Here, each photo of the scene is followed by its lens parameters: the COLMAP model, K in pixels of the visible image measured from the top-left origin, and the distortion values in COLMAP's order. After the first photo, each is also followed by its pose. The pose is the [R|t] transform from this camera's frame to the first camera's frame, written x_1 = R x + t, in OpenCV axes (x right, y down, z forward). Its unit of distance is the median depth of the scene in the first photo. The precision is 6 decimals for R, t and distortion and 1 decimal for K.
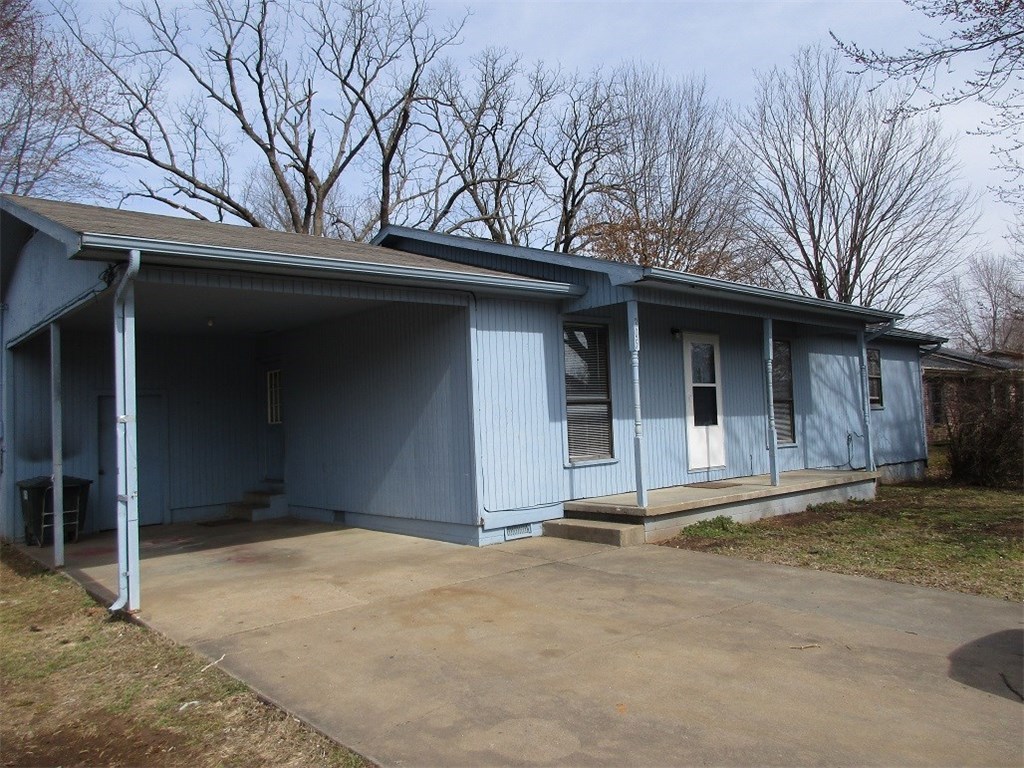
lens RADIAL K [[761.9, 0, 502.9], [0, 761.9, 383.4], [0, 0, 1]] dist [-0.019047, 0.022214]
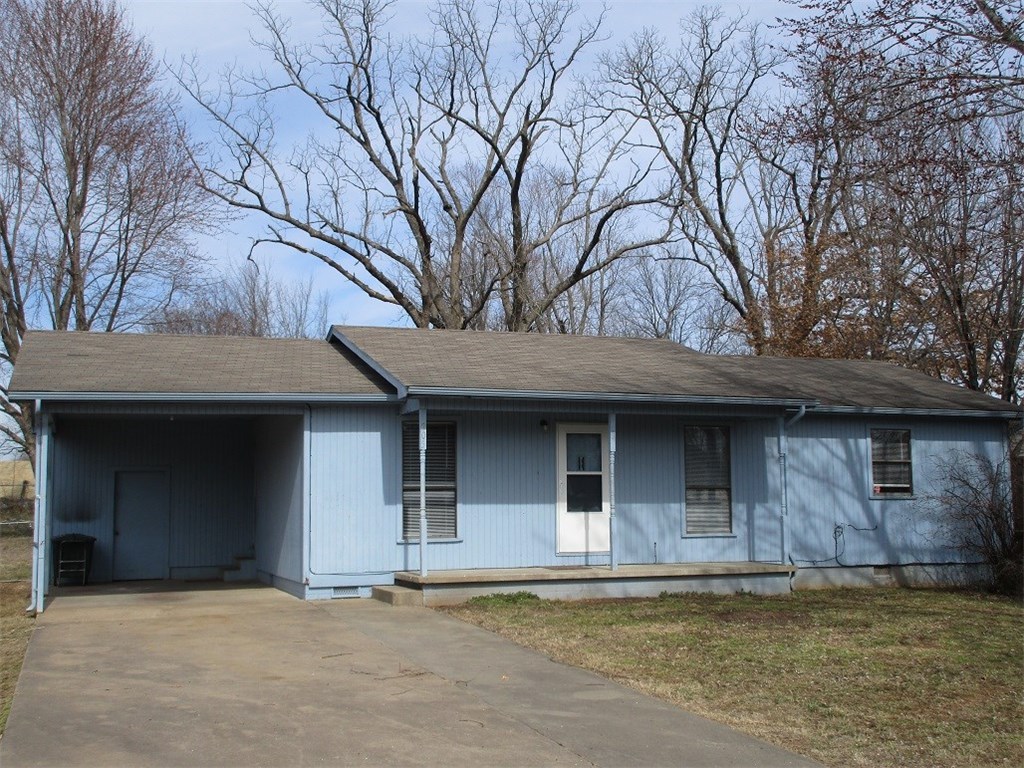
lens RADIAL K [[1181.4, 0, 512.9], [0, 1181.4, 383.0], [0, 0, 1]] dist [-0.048063, 0.000000]
pose [[0.935479, -0.006447, -0.353323, 0.762073], [-0.006494, 0.999351, -0.035430, -0.064948], [0.353322, 0.035438, 0.934830, -0.574922]]
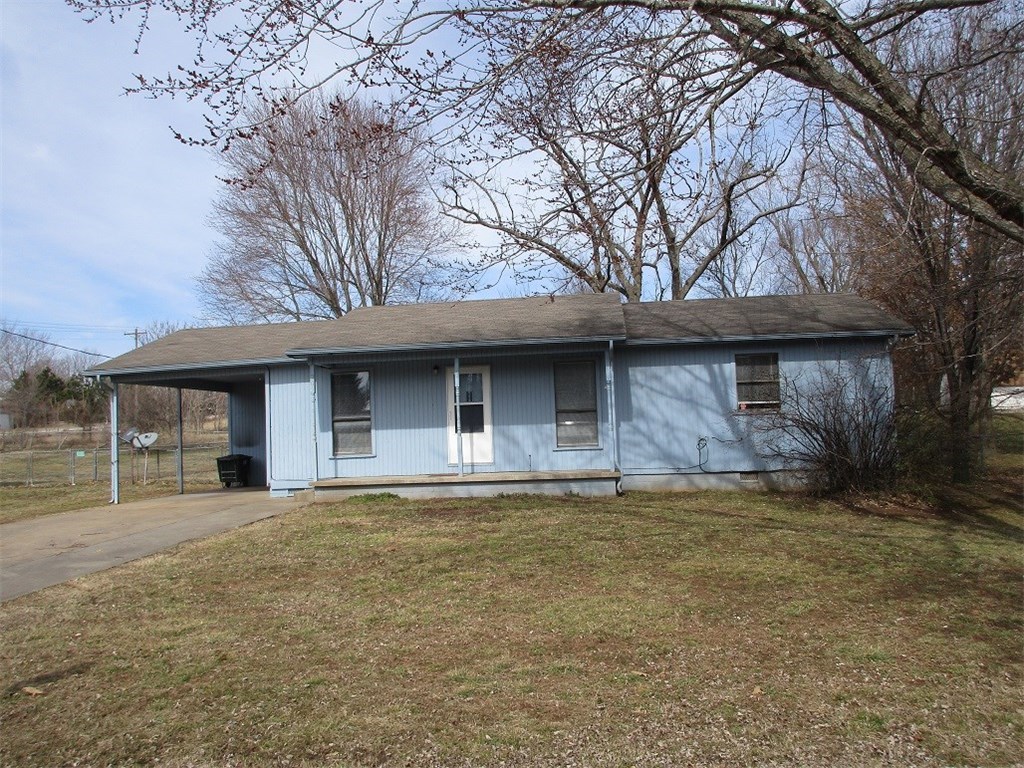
lens RADIAL K [[843.2, 0, 517.7], [0, 843.2, 377.8], [0, 0, 1]] dist [0.030032, -0.007818]
pose [[0.678183, -0.035496, -0.734036, 1.493630], [0.054789, 0.998495, 0.002336, -0.044518], [0.732848, -0.041801, 0.679107, 0.014589]]
